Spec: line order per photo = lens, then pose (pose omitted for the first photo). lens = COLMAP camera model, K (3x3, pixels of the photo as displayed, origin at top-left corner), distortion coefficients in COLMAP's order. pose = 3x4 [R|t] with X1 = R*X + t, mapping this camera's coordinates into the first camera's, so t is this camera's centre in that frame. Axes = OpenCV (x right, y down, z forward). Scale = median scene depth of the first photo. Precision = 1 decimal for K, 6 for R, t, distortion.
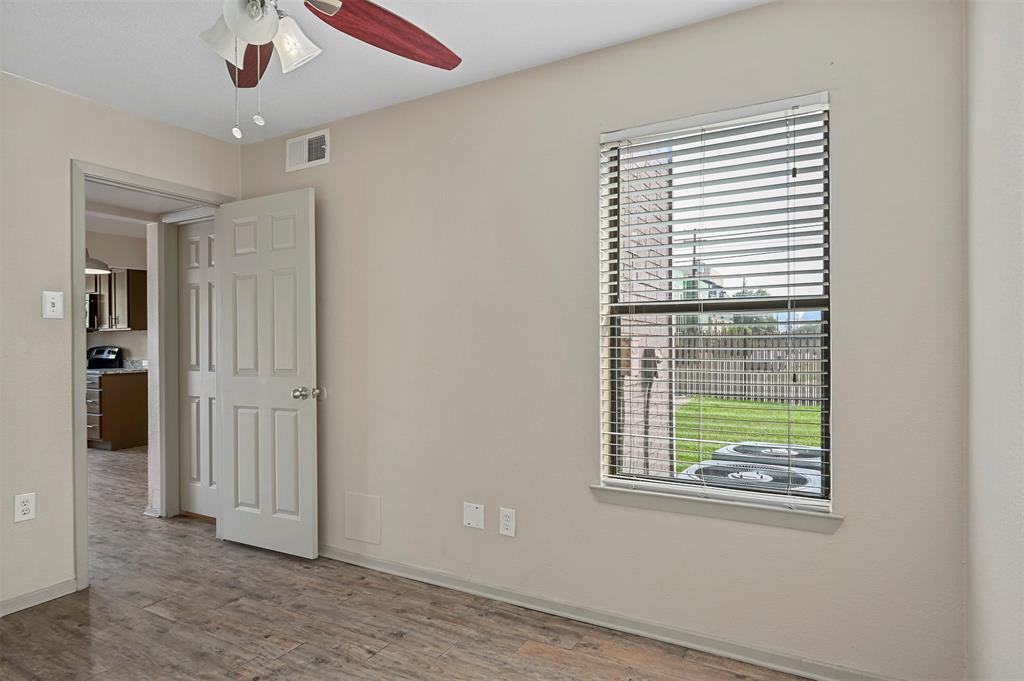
lens RADIAL K [[577.5, 0, 510.6], [0, 577.5, 344.5], [0, 0, 1]] dist [-0.006034, 0.000460]
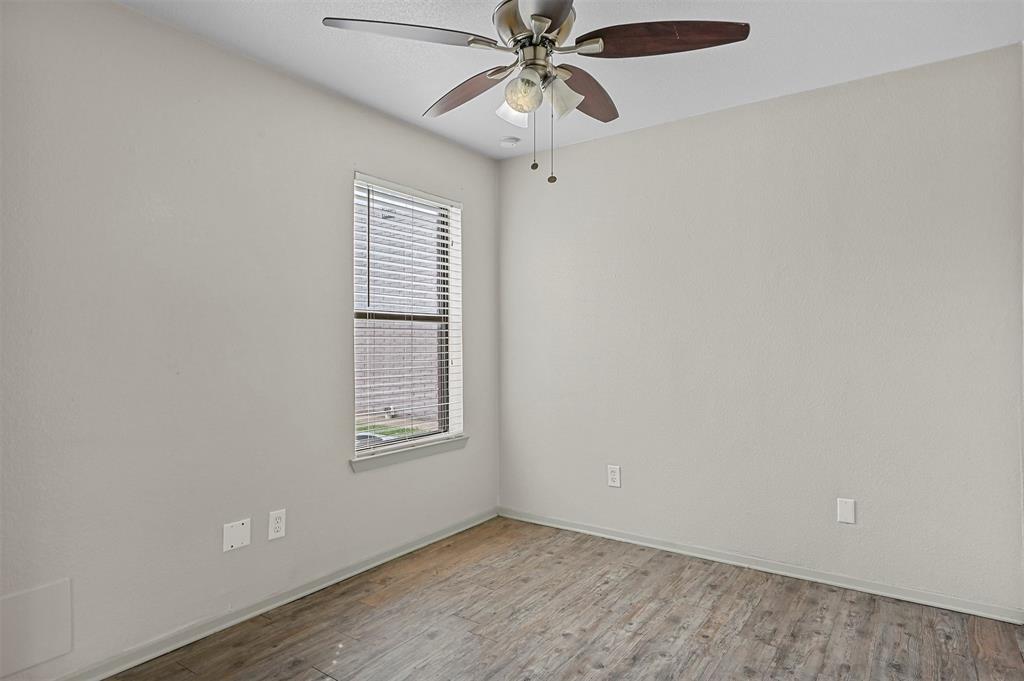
lens RADIAL K [[577.5, 0, 512.3], [0, 577.5, 337.9], [0, 0, 1]] dist [-0.006034, 0.000460]
pose [[0.101812, 0.010926, 0.994744, -0.990774], [0.001503, 0.999937, -0.011137, 0.002954], [-0.994803, 0.002629, 0.101789, 0.529059]]
